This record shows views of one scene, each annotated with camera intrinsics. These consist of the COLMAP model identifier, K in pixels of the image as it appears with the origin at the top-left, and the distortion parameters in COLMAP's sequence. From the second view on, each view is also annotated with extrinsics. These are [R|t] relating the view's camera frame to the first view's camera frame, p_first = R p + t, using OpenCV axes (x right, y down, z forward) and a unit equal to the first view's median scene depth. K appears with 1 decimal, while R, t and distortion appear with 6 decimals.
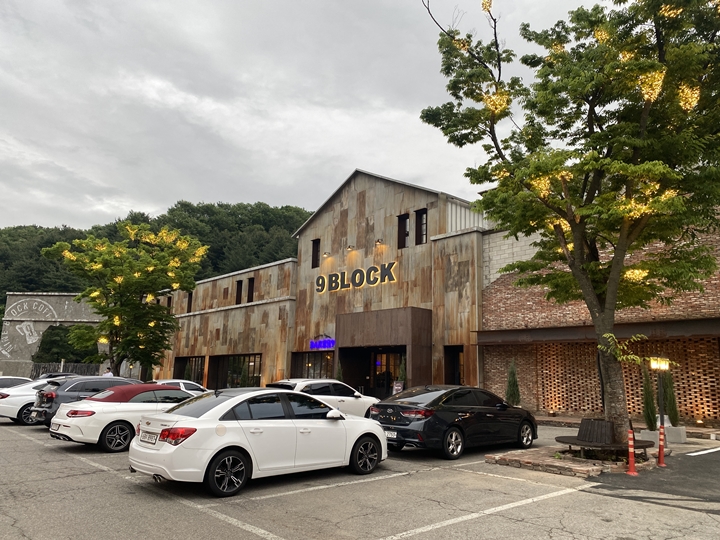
lens RADIAL K [[550.6, 0, 353.9], [0, 550.6, 276.6], [0, 0, 1]] dist [0.045413, -0.042909]
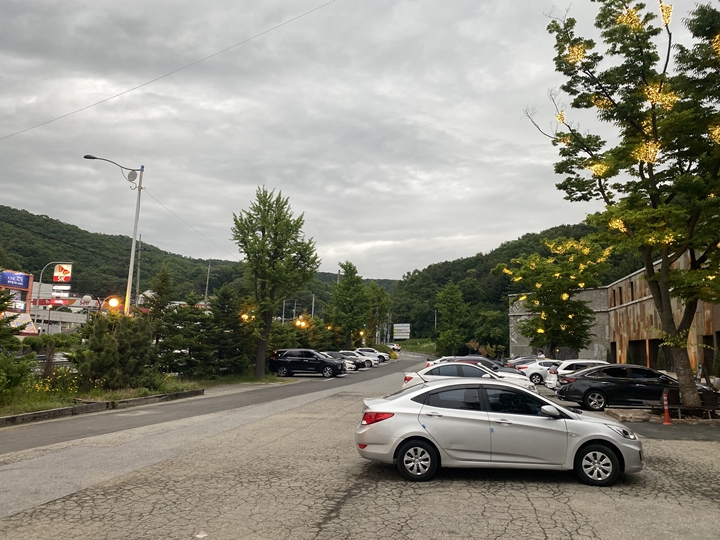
lens RADIAL K [[550.6, 0, 359.9], [0, 550.6, 278.1], [0, 0, 1]] dist [0.045413, -0.042909]
pose [[0.588471, -0.112643, -0.800633, 0.379018], [0.140257, 0.989456, -0.036120, -0.023005], [0.796260, -0.091039, 0.598065, -0.138418]]
